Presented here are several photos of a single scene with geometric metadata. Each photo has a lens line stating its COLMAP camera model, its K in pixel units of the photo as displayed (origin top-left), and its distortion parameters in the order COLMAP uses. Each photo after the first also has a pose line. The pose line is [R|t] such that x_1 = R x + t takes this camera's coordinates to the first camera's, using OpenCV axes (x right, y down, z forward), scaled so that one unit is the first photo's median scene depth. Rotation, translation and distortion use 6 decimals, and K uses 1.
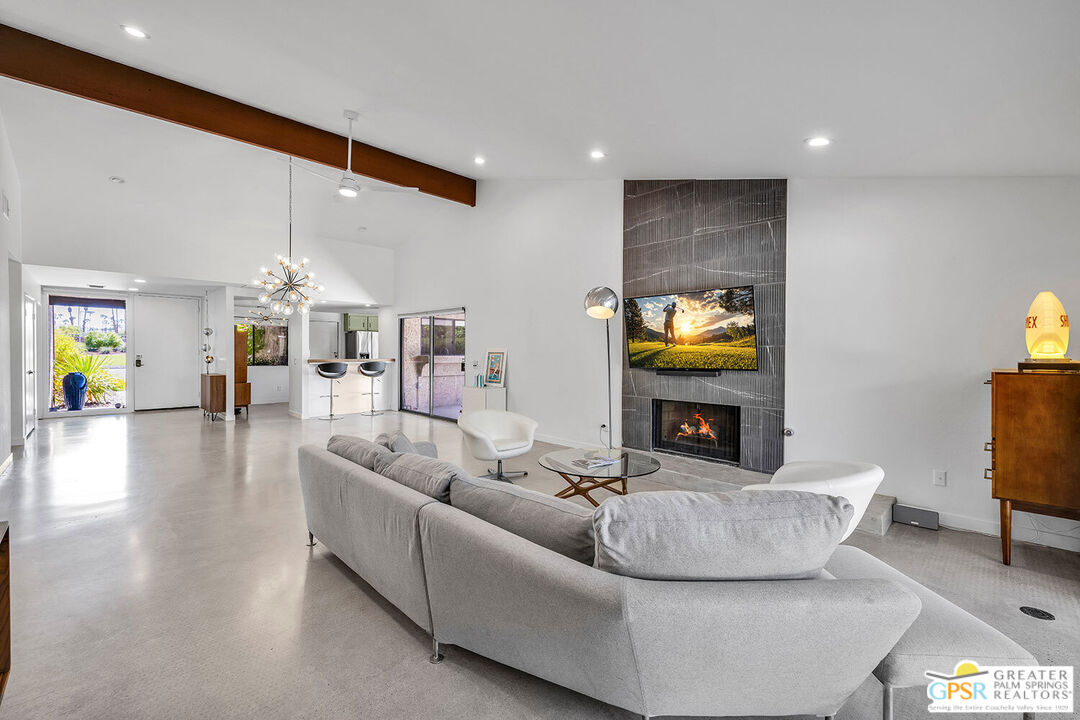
lens RADIAL K [[454.0, 0, 540.1], [0, 454.0, 358.1], [0, 0, 1]] dist [-0.000412, -0.000111]
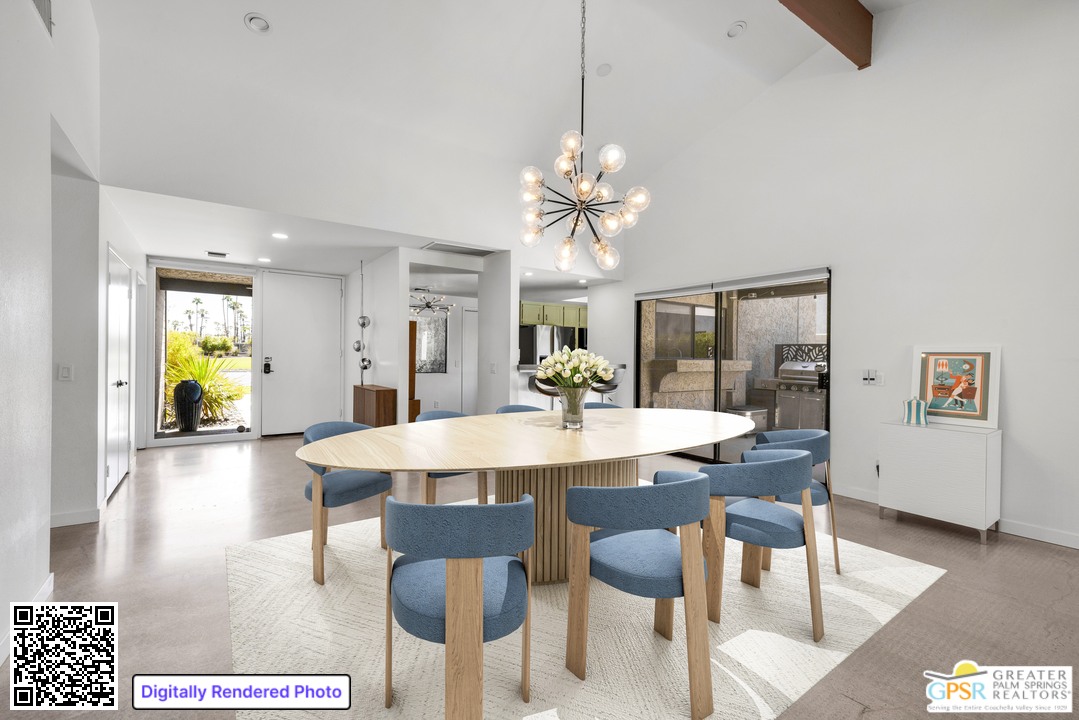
lens RADIAL K [[470.5, 0, 539.5], [0, 470.5, 360.0], [0, 0, 1]] dist [0.000607, 0.000216]
pose [[0.986598, 0.004857, -0.163100, -0.333500], [-0.006306, 0.999945, -0.008365, 0.001519], [0.163050, 0.009281, 0.986574, 0.333204]]
